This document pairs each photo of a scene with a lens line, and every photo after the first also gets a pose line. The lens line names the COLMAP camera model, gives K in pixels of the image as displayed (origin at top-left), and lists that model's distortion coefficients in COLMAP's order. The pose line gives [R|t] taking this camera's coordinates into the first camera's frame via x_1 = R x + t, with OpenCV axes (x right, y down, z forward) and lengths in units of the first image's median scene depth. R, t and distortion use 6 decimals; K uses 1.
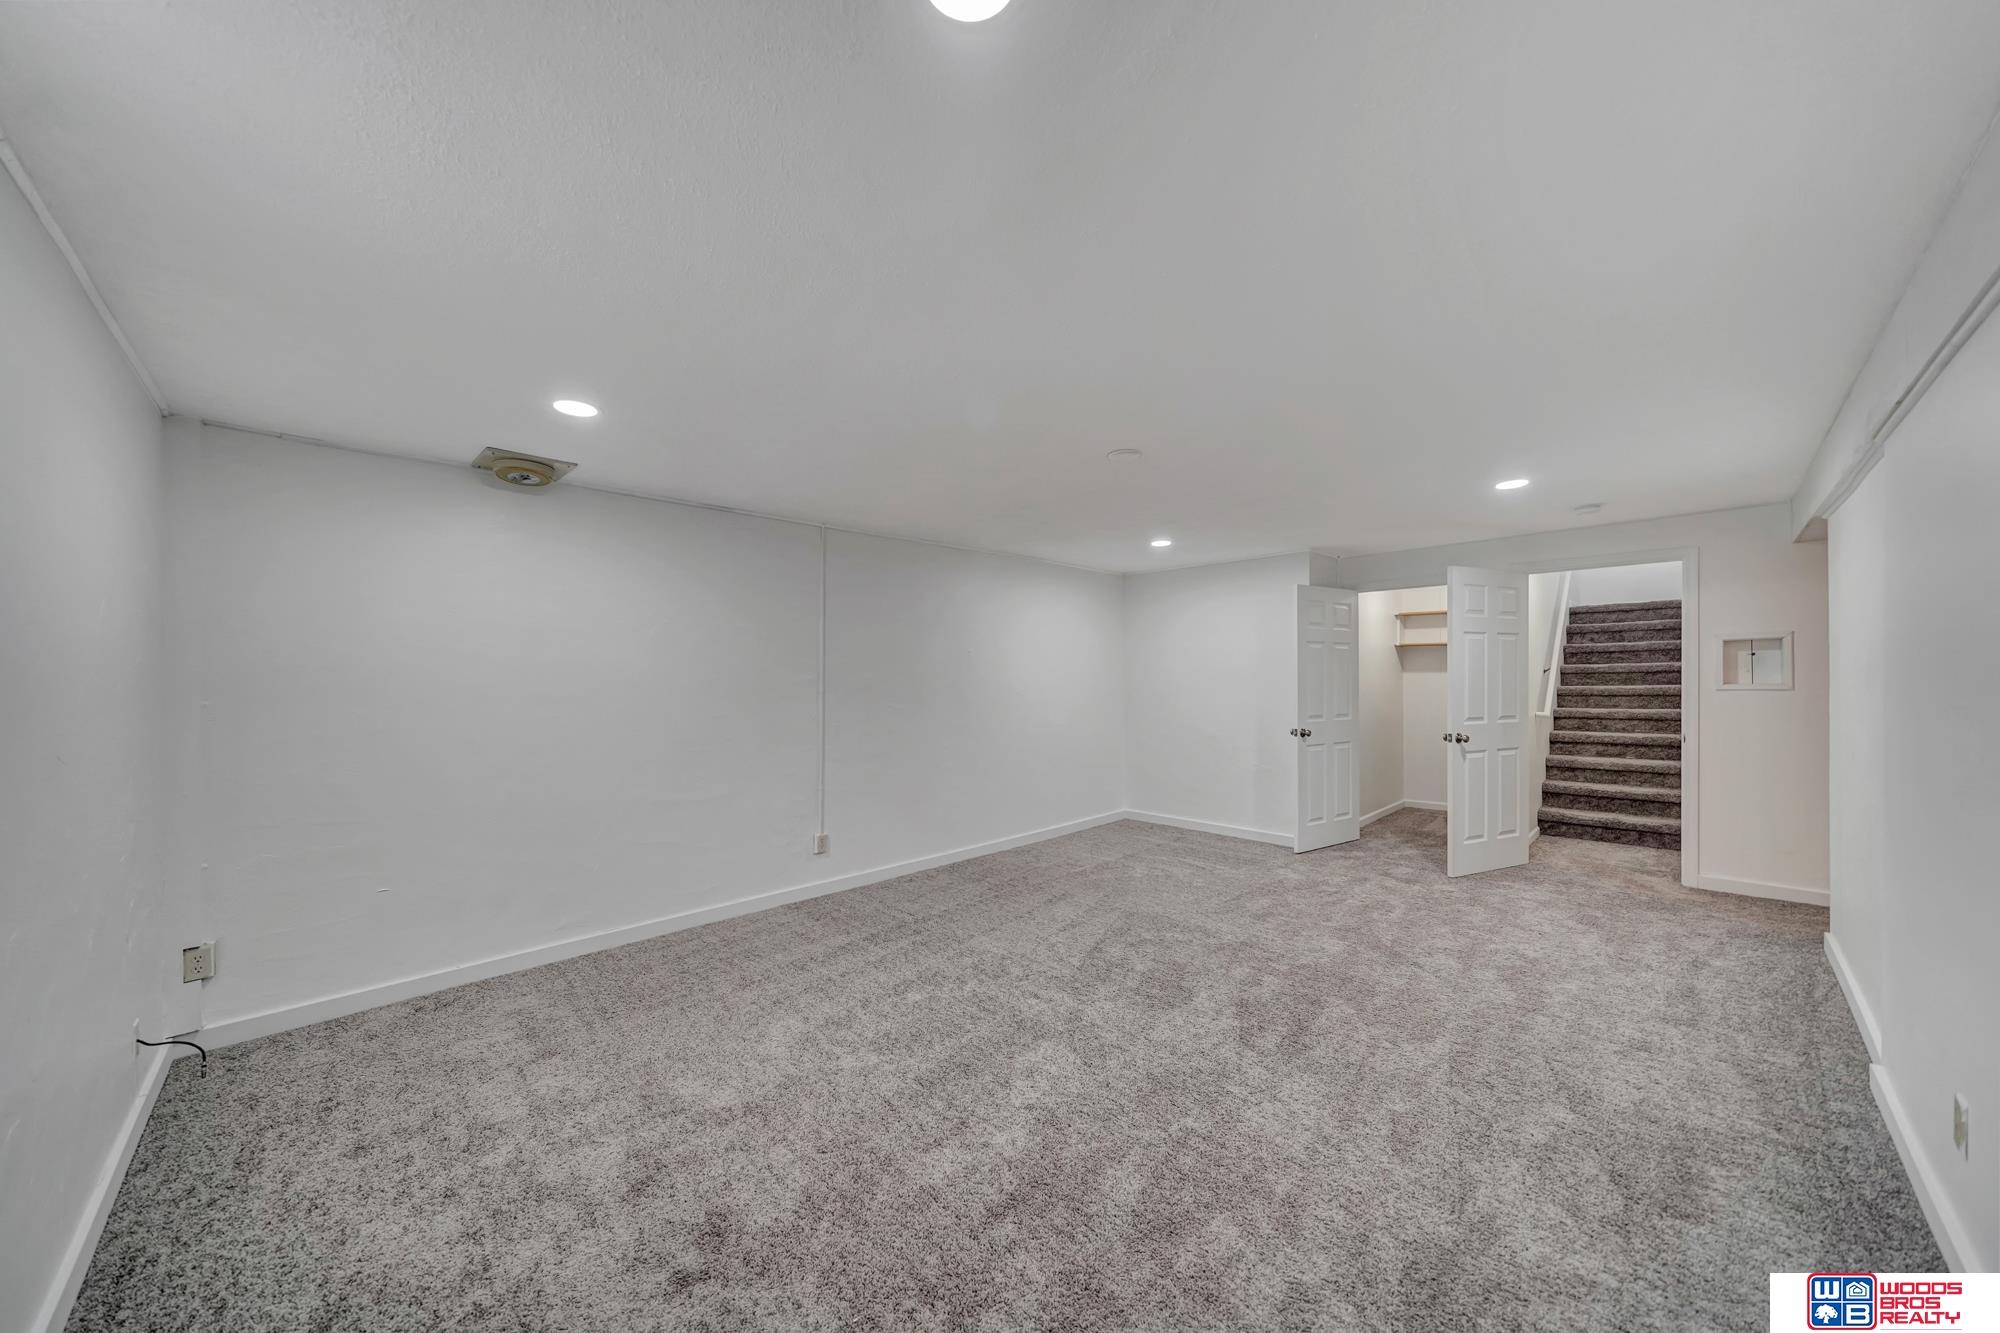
lens RADIAL K [[693.2, 0, 992.9], [0, 693.2, 665.3], [0, 0, 1]] dist [-0.006748, -0.000030]
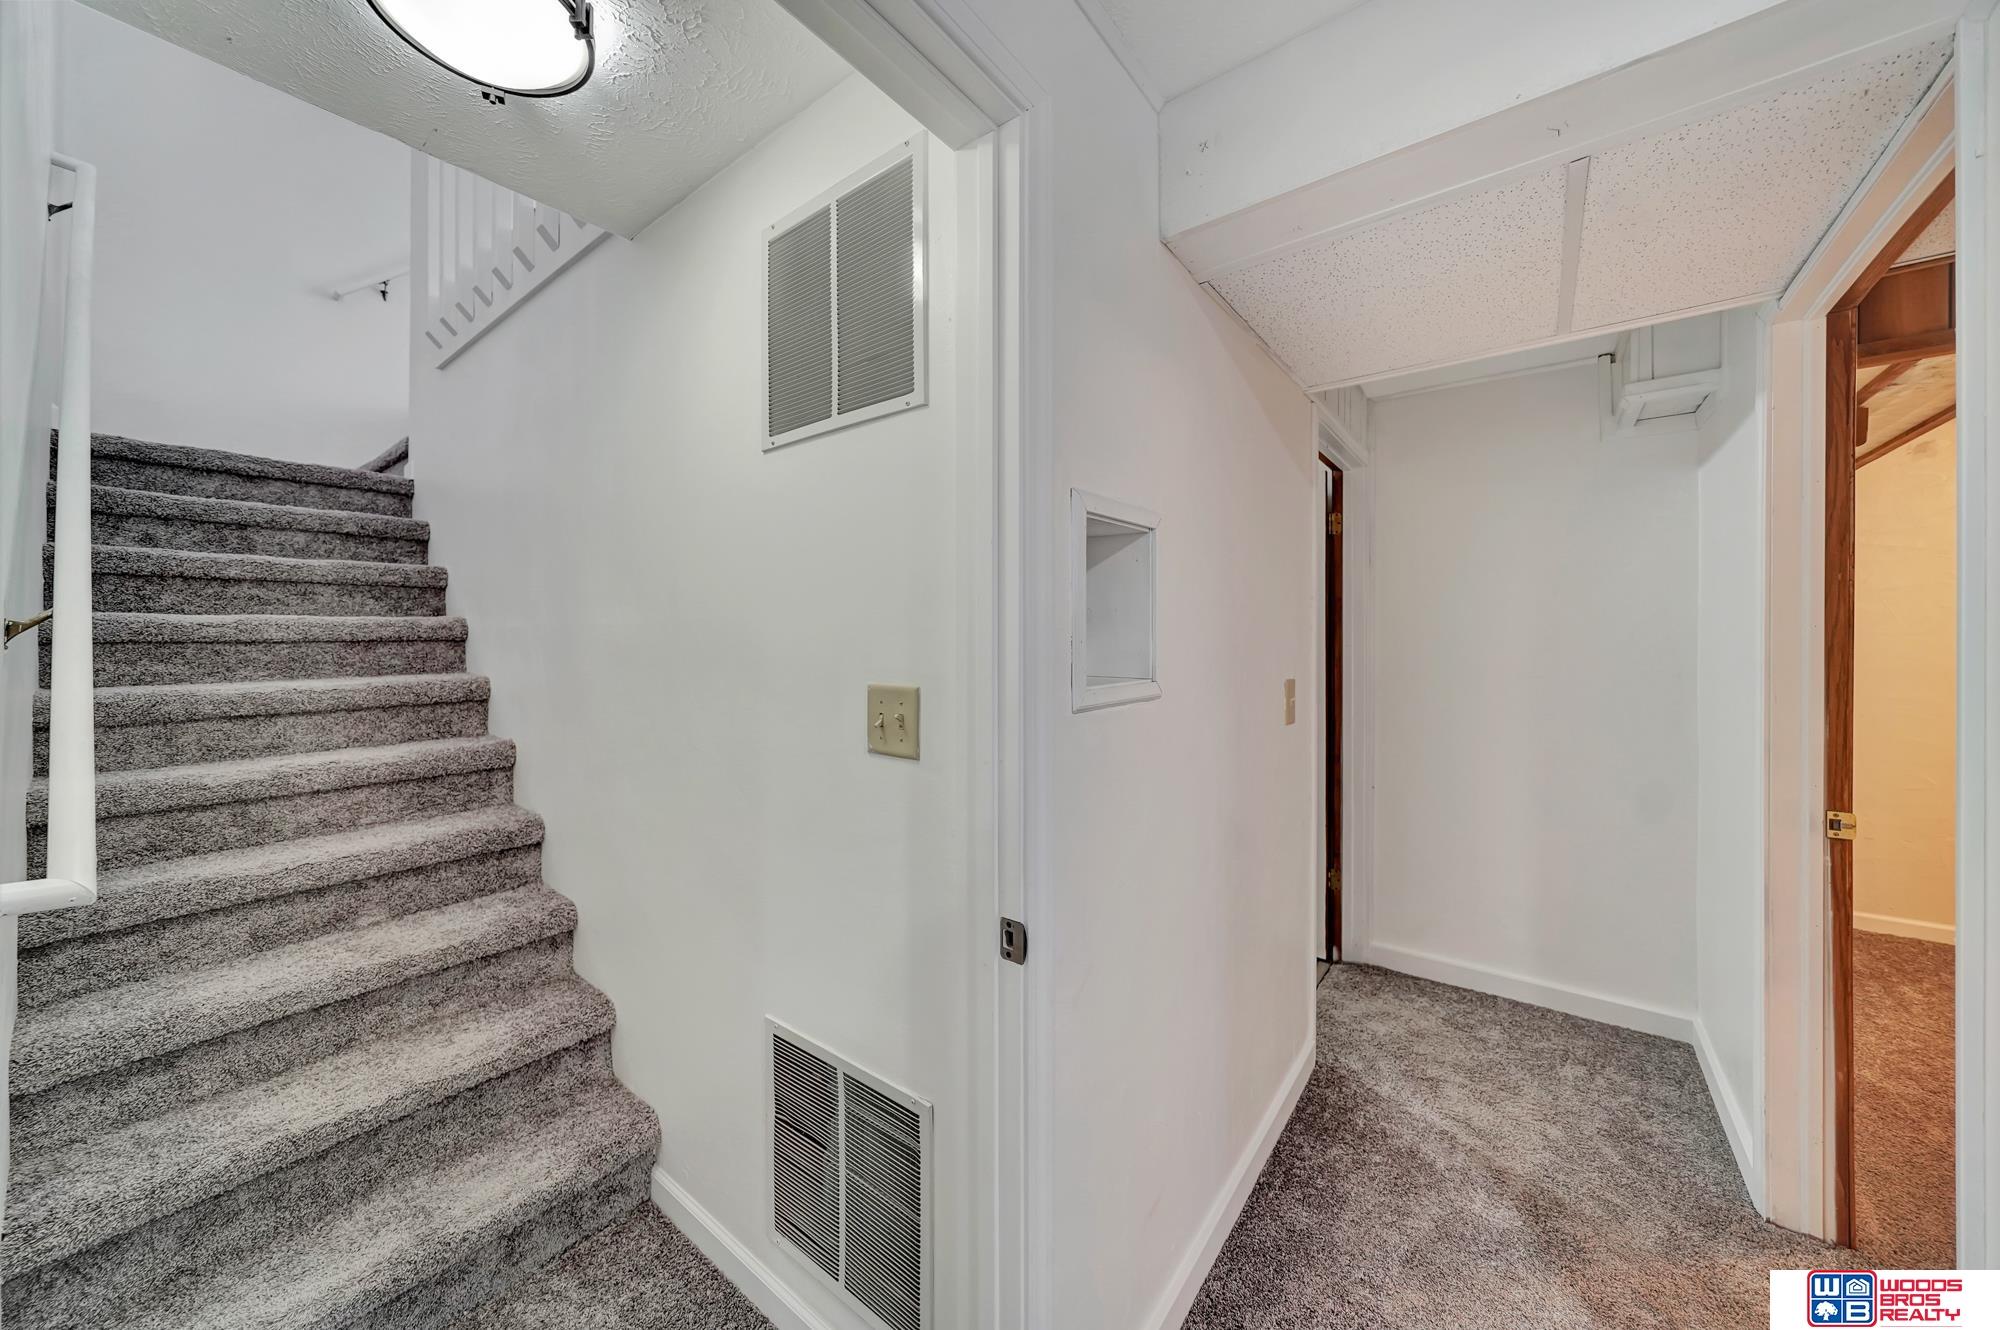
lens RADIAL K [[693.2, 0, 992.9], [0, 693.2, 663.8], [0, 0, 1]] dist [-0.006748, -0.000030]
pose [[-0.139562, -0.008586, 0.990176, 0.700897], [-0.019237, 0.999797, 0.005958, 0.016941], [-0.990026, -0.018216, -0.139699, 0.920783]]
